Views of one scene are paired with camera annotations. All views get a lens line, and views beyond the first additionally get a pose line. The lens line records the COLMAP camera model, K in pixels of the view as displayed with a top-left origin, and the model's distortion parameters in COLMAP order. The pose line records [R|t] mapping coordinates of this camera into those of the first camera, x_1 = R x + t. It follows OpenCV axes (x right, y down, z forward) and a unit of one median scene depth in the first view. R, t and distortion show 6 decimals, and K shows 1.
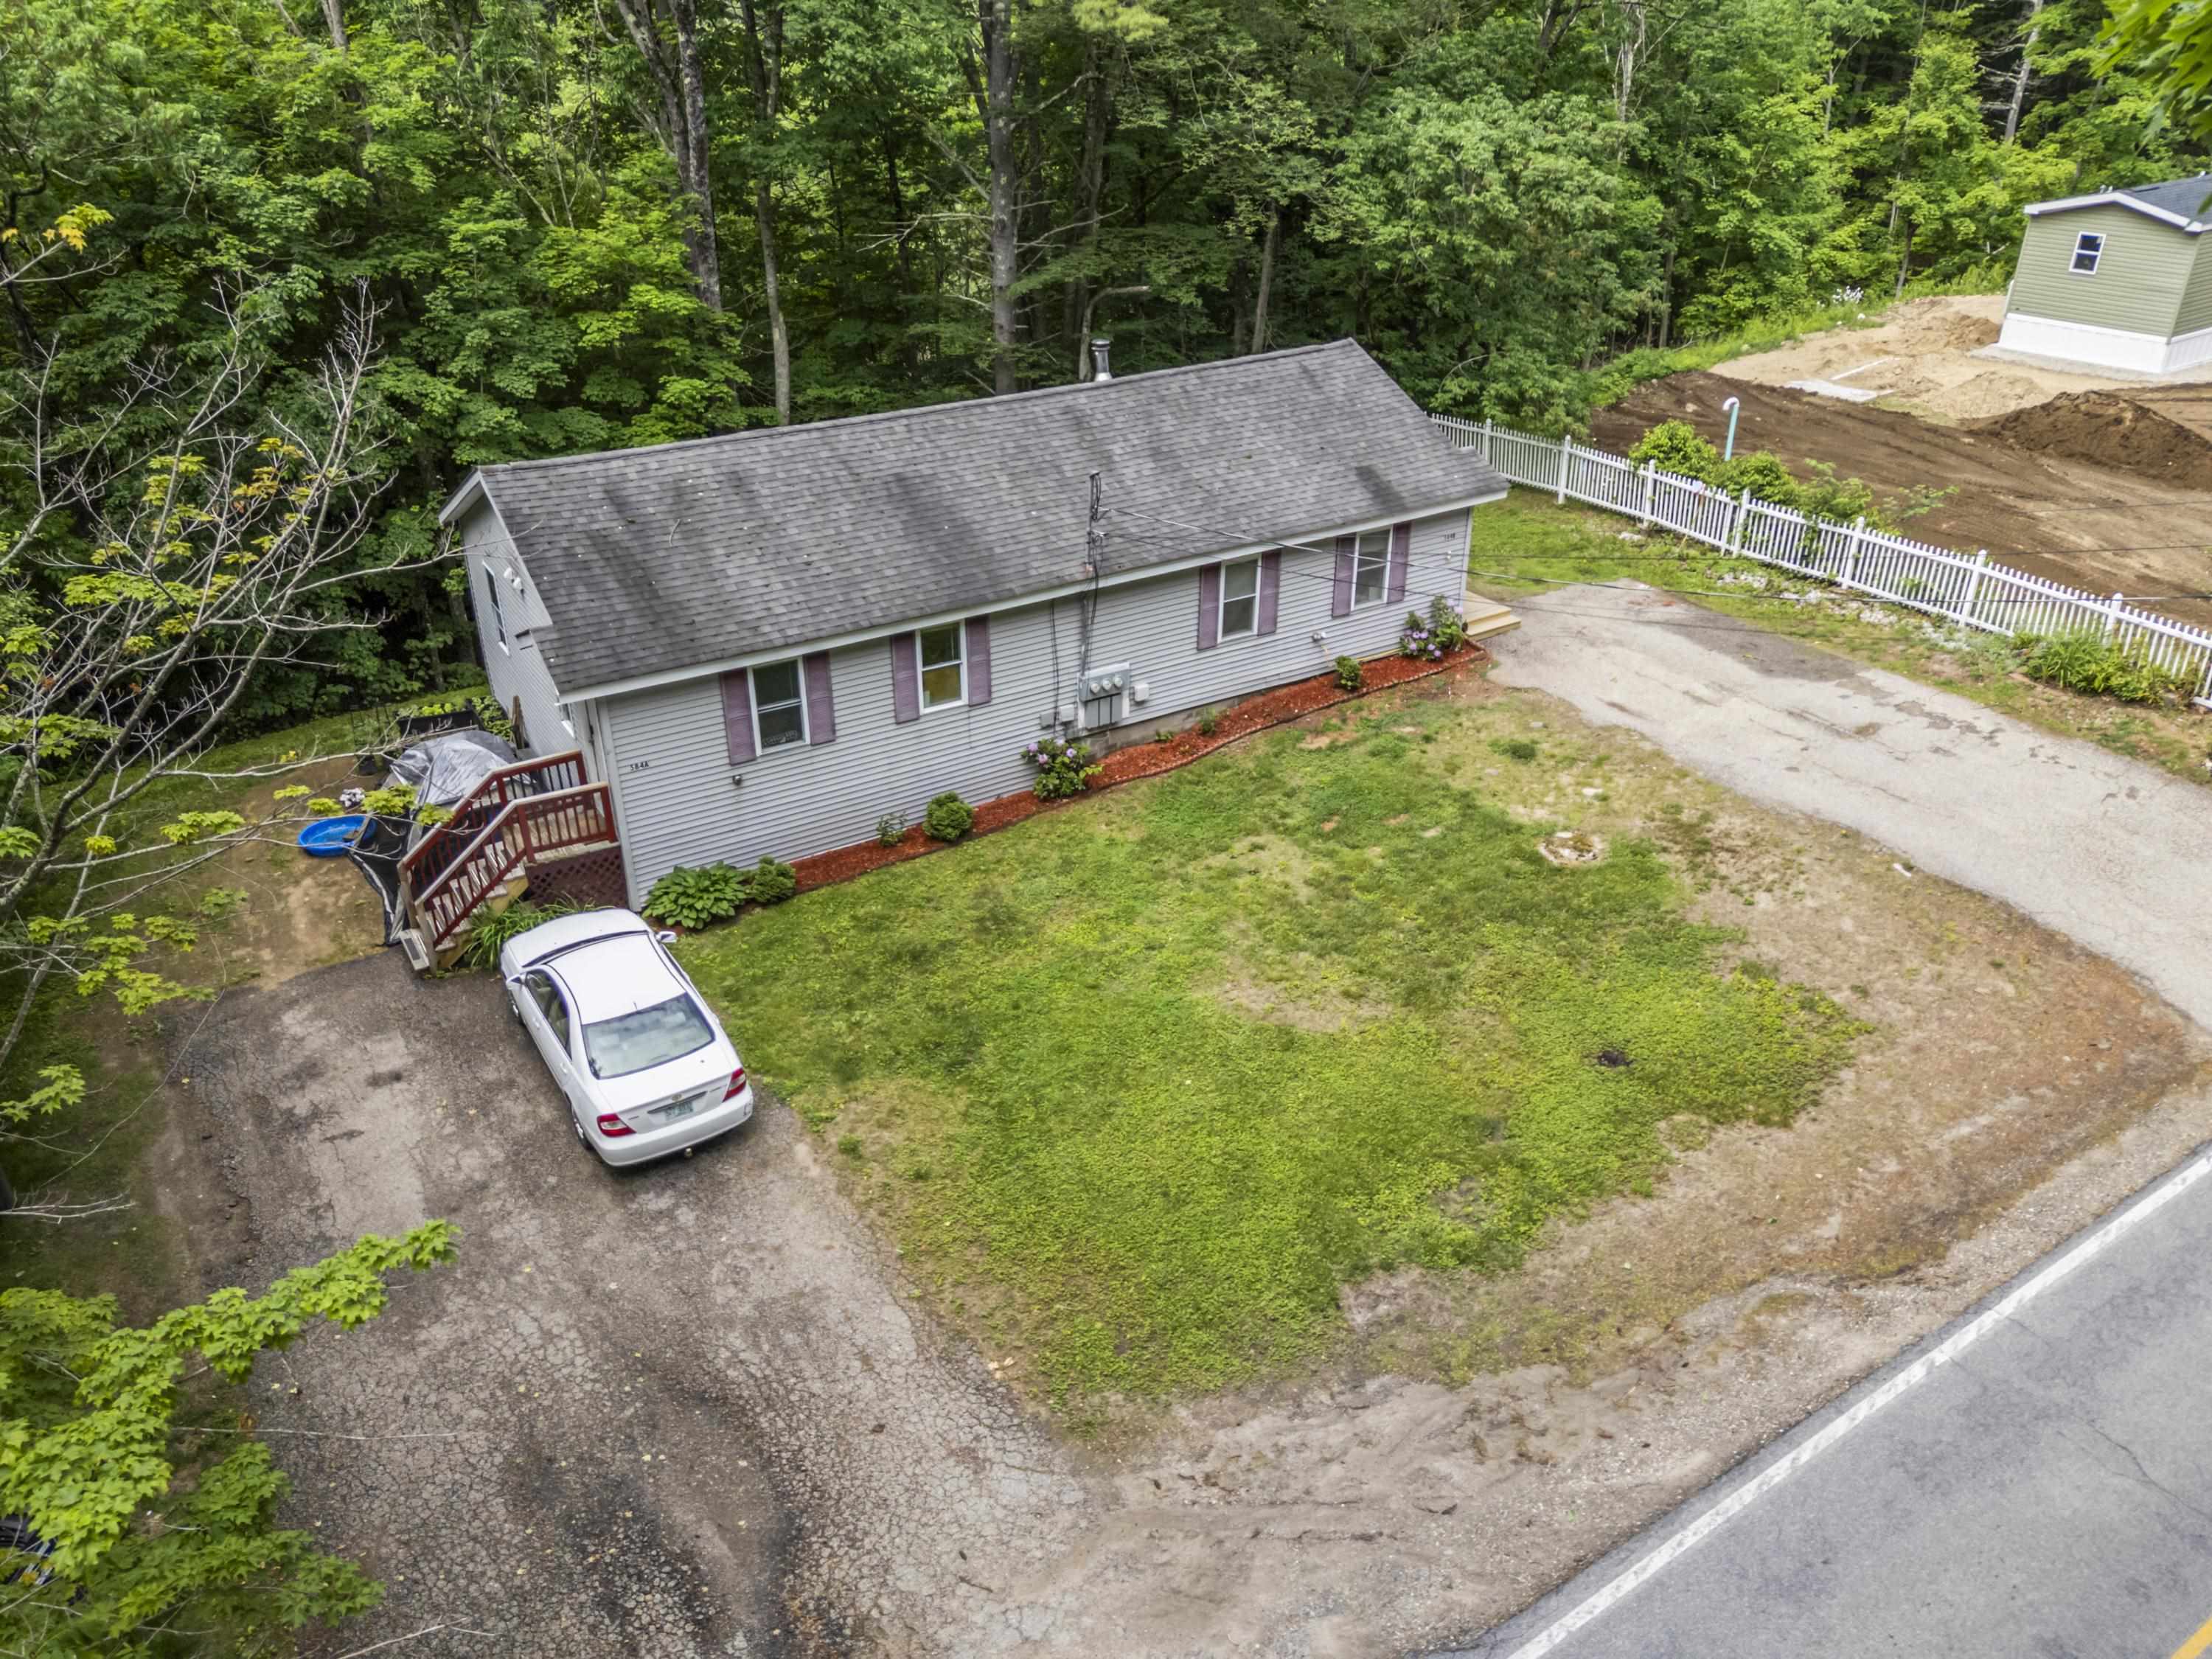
lens RADIAL K [[1597.1, 0, 1094.1], [0, 1597.1, 821.4], [0, 0, 1]] dist [0.092883, -0.091161]
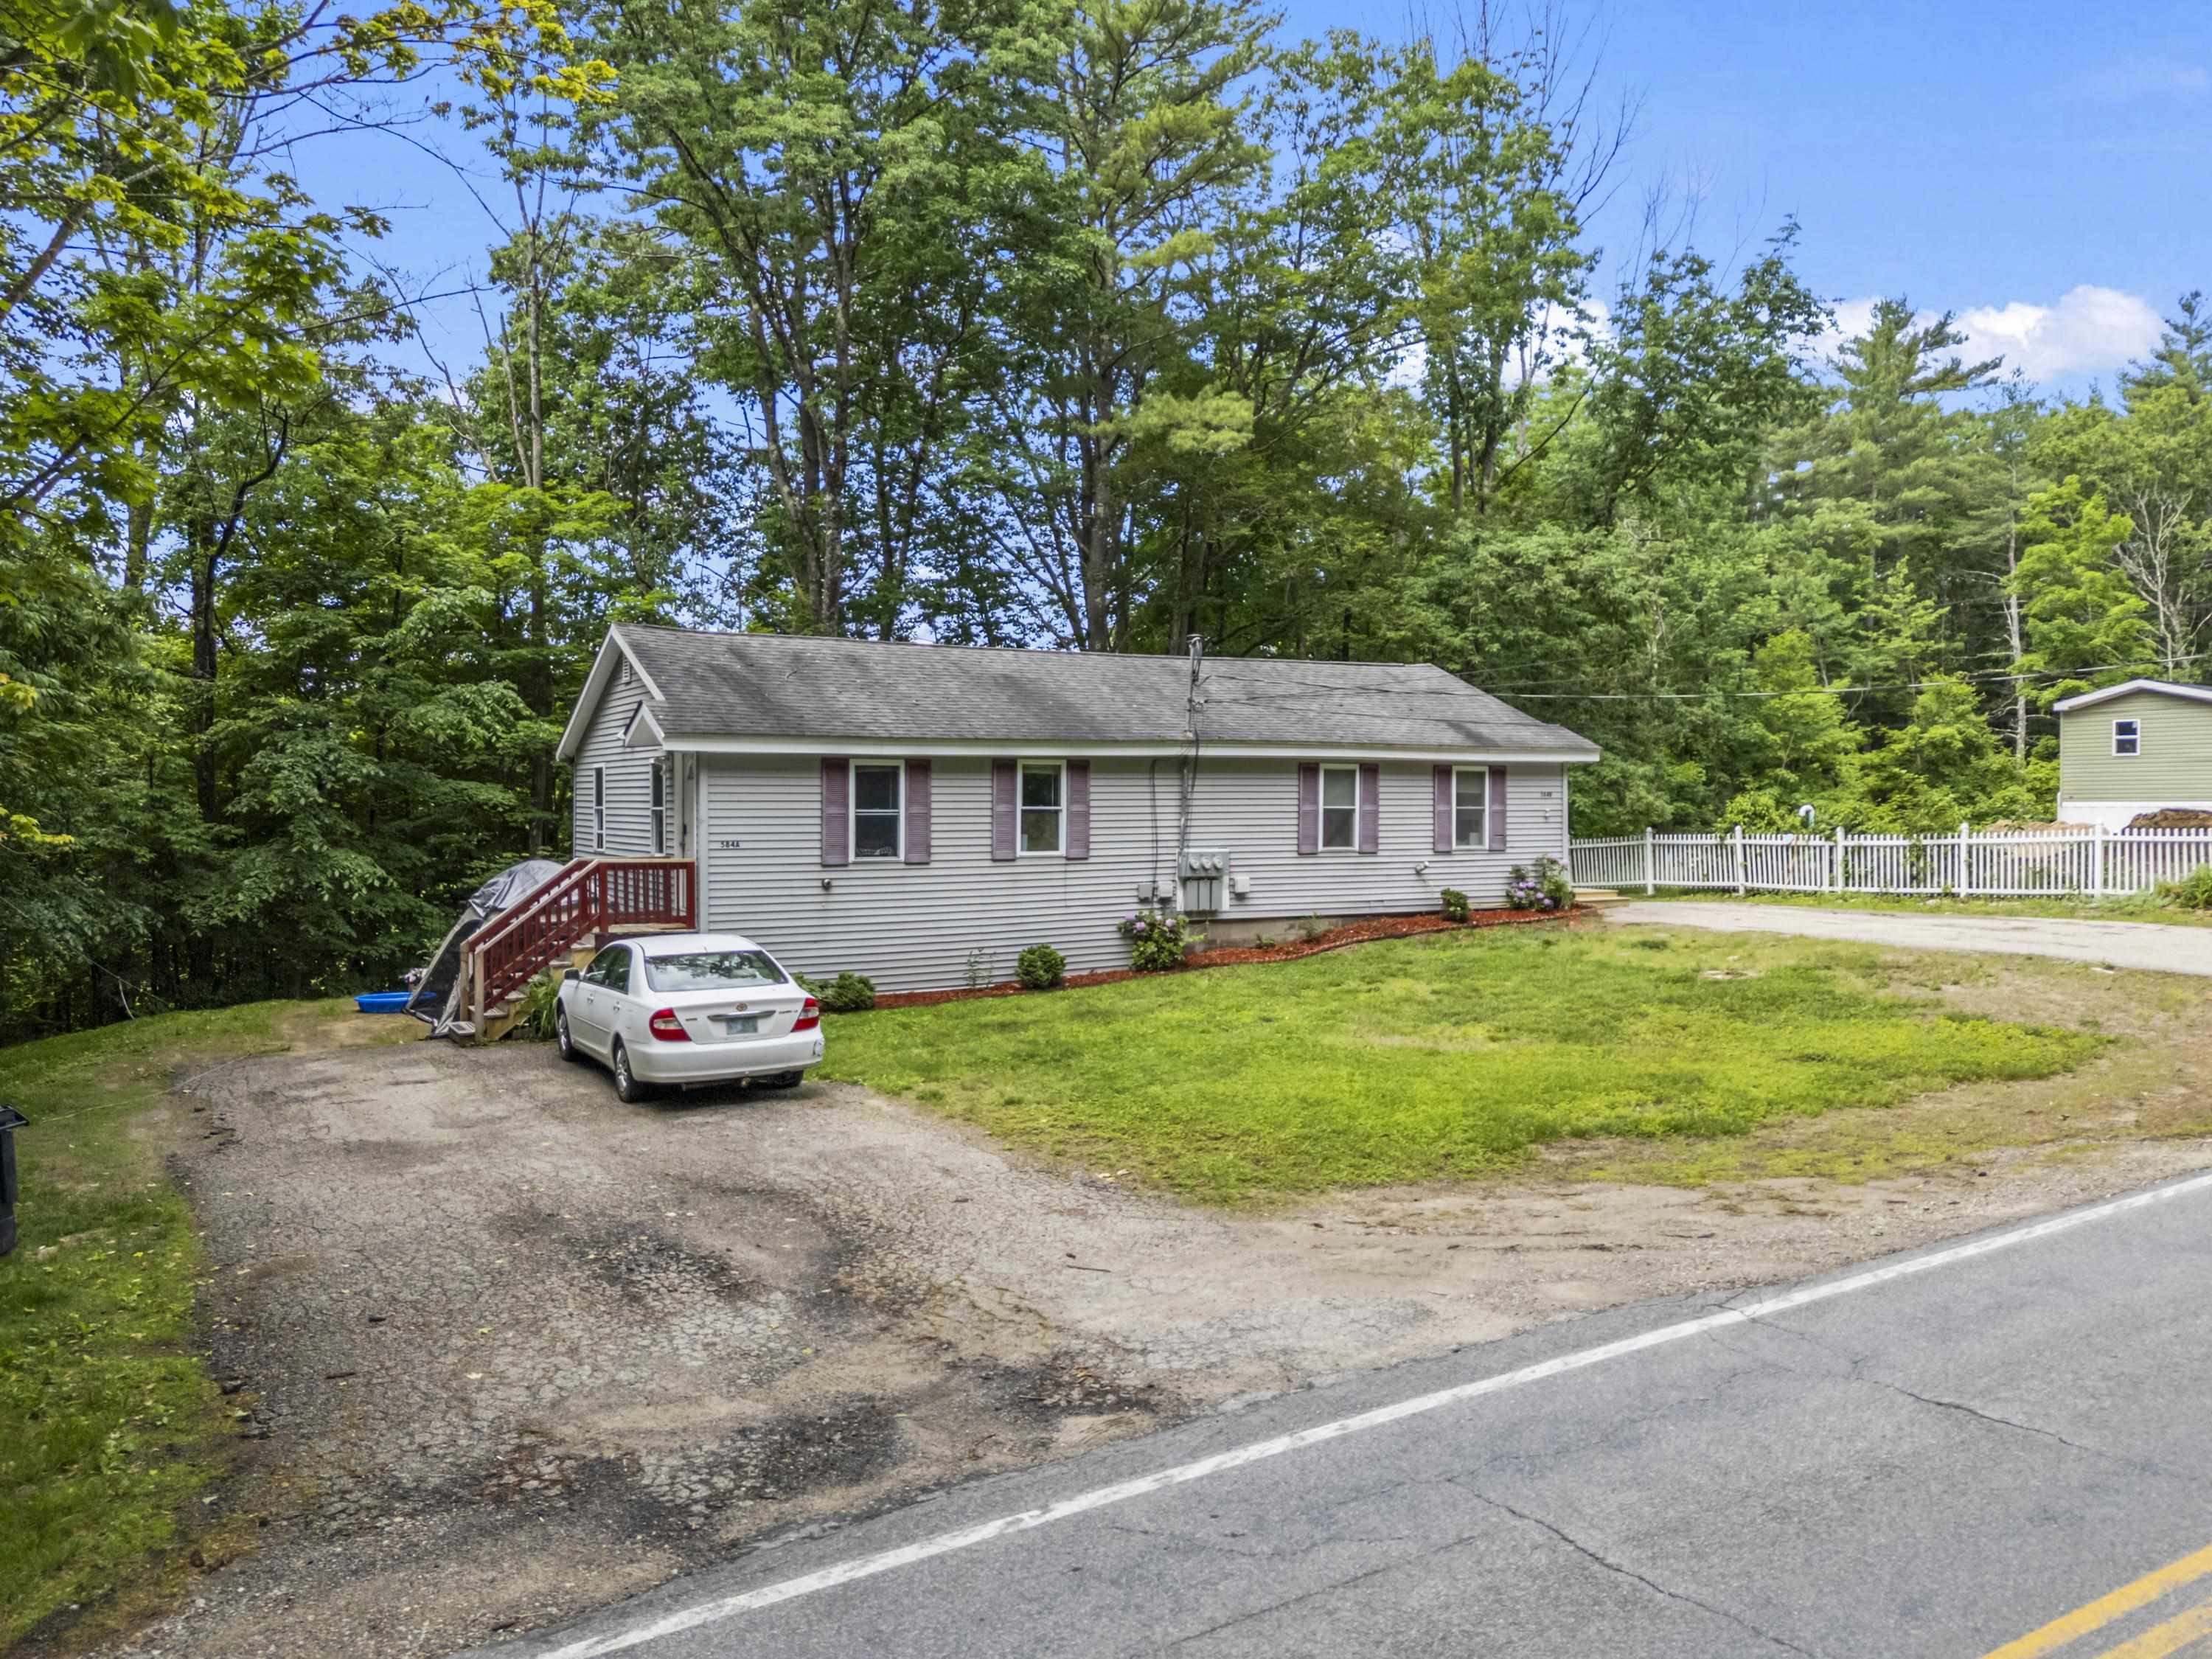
lens RADIAL K [[1597.1, 0, 1094.1], [0, 1597.1, 821.4], [0, 0, 1]] dist [0.092883, -0.091161]
pose [[0.999197, 0.005715, -0.039650, -0.022334], [-0.023415, 0.886412, -0.462305, 0.344228], [0.032504, 0.462862, 0.885834, 0.126590]]
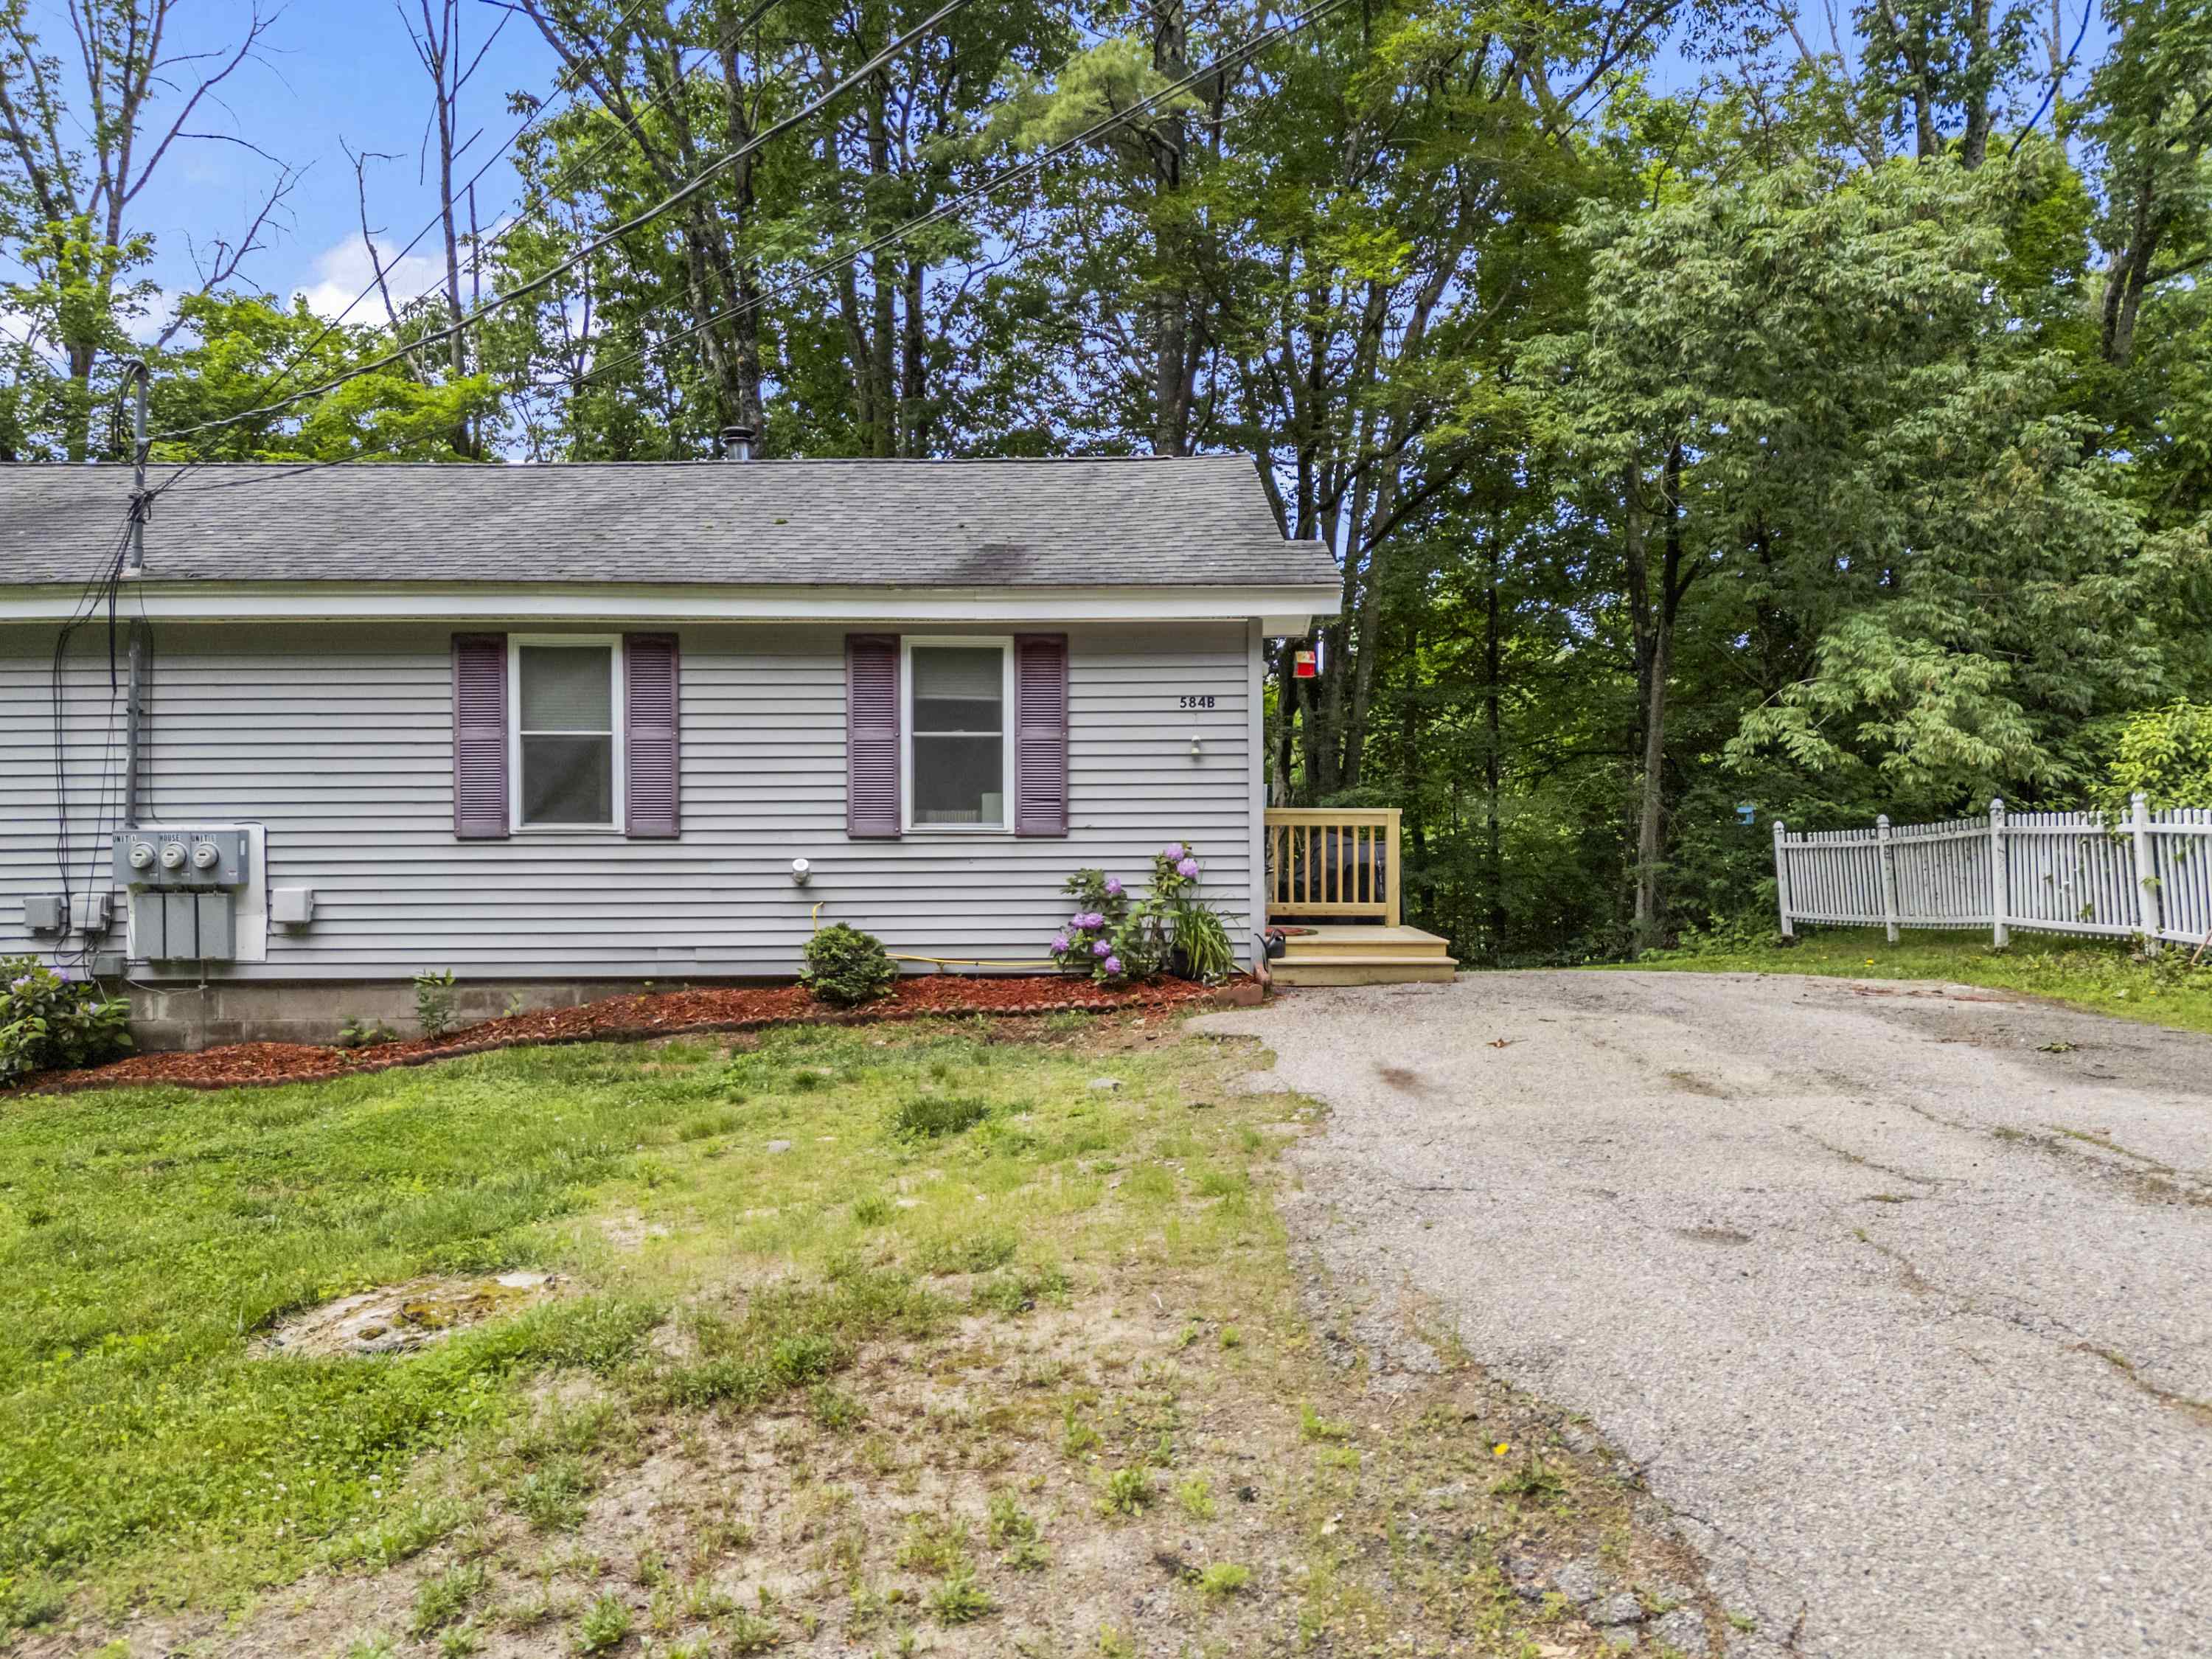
lens RADIAL K [[1597.1, 0, 1094.1], [0, 1597.1, 821.4], [0, 0, 1]] dist [0.092883, -0.091161]
pose [[0.853259, 0.004982, -0.521463, 0.461656], [-0.246710, 0.884830, -0.395234, 0.020744], [0.459437, 0.465887, 0.756219, 0.777771]]
